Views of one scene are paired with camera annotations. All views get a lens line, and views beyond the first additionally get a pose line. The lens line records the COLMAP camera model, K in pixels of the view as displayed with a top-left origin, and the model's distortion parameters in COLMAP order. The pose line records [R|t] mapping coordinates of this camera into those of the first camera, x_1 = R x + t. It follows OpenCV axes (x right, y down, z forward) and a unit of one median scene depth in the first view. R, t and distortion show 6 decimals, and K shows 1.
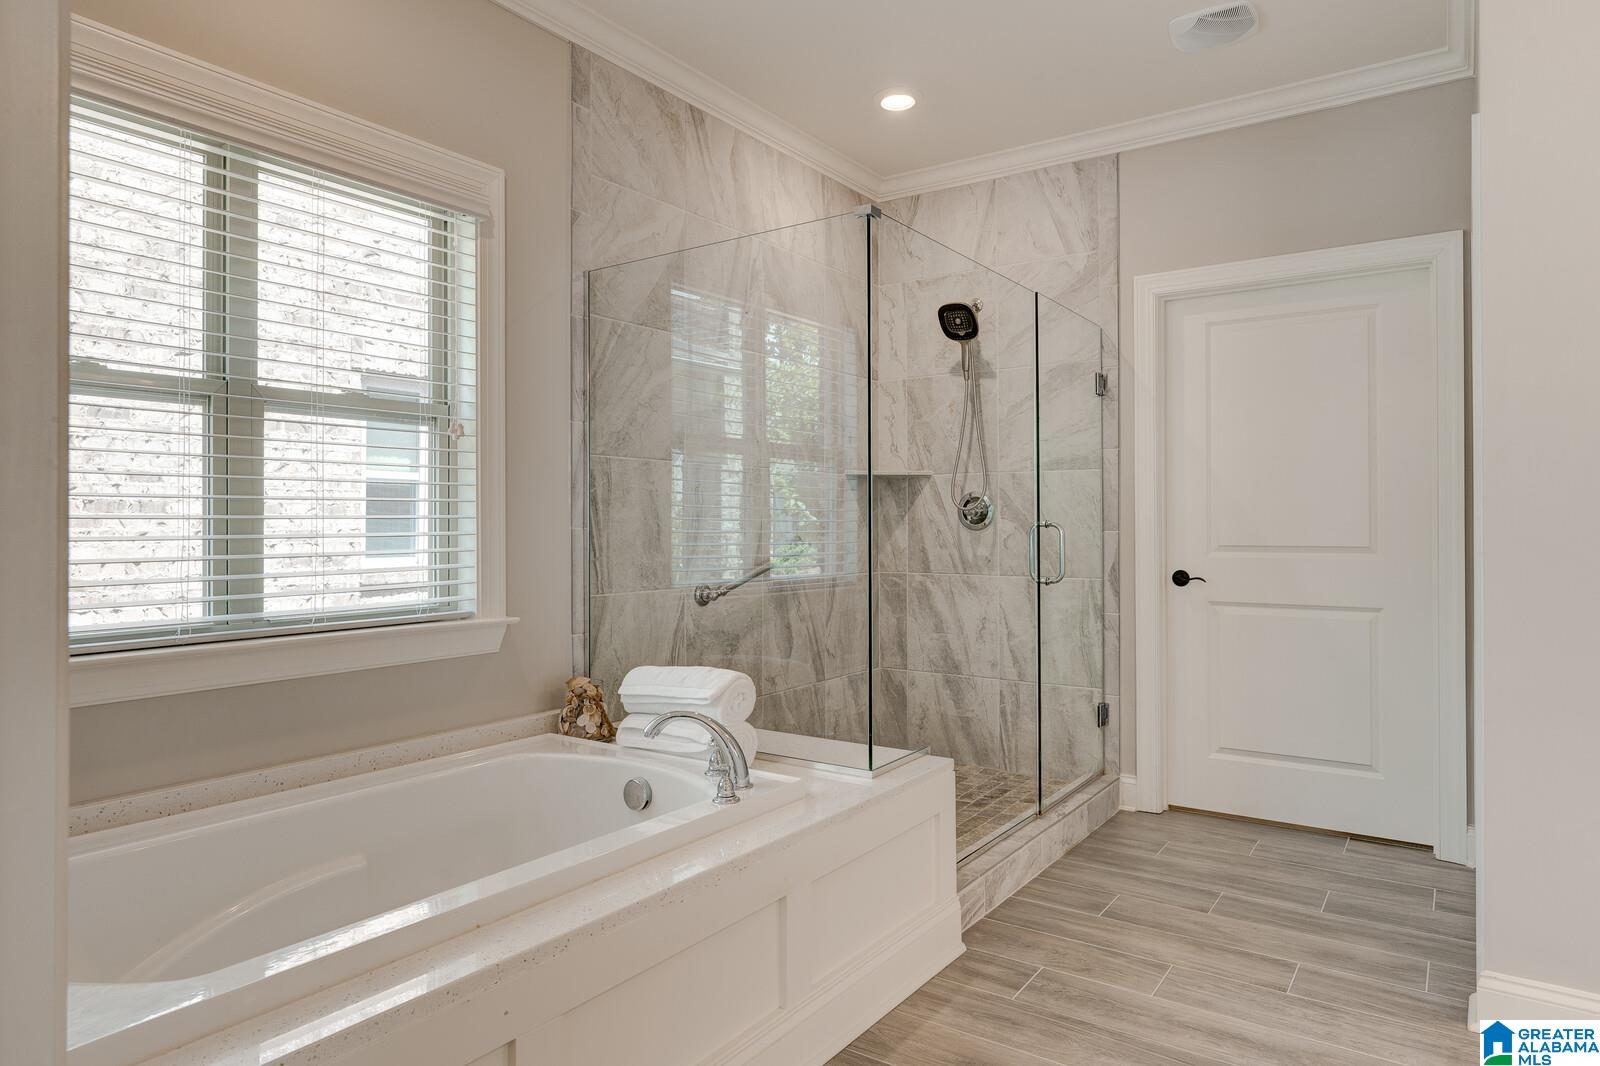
lens RADIAL K [[972.6, 0, 799.4], [0, 972.6, 521.0], [0, 0, 1]] dist [-0.000907, 0.001486]
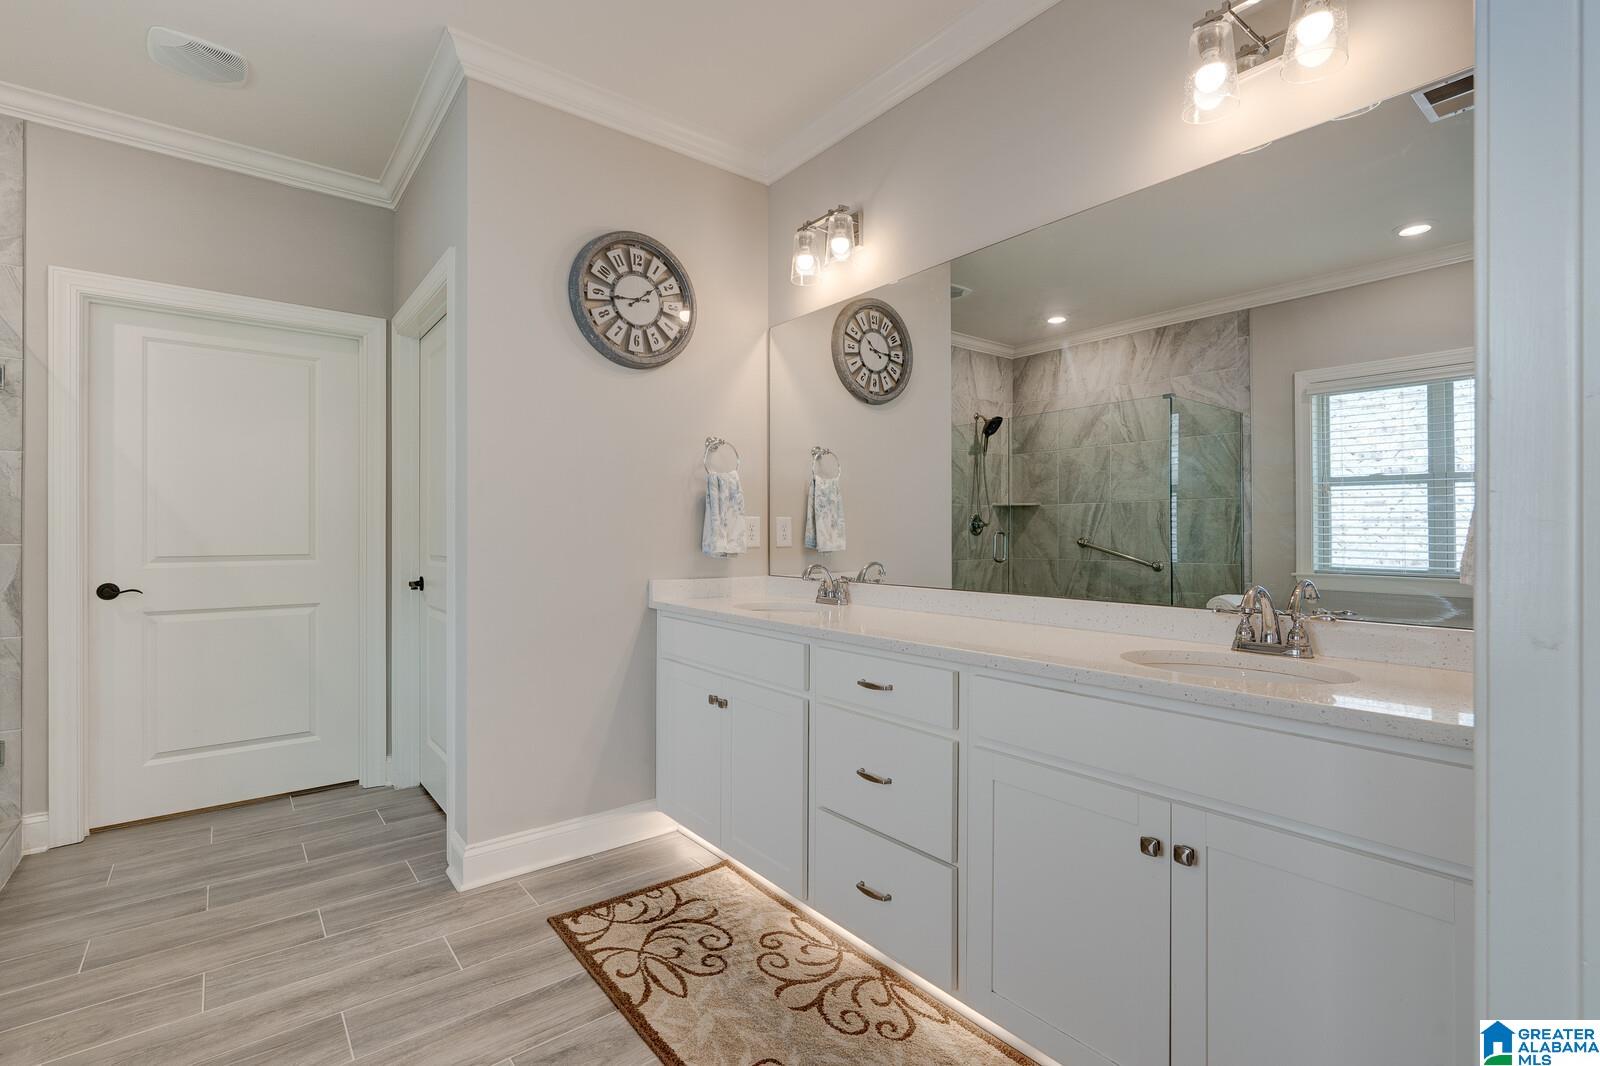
lens RADIAL K [[731.0, 0, 800.0], [0, 731.0, 533.0], [0, 0, 1]] dist [0.000877, 0.000395]
pose [[0.287829, 0.000582, 0.957682, -0.135213], [-0.002188, 0.999998, 0.000049, -0.001654], [-0.957679, -0.002109, 0.287830, 0.152873]]
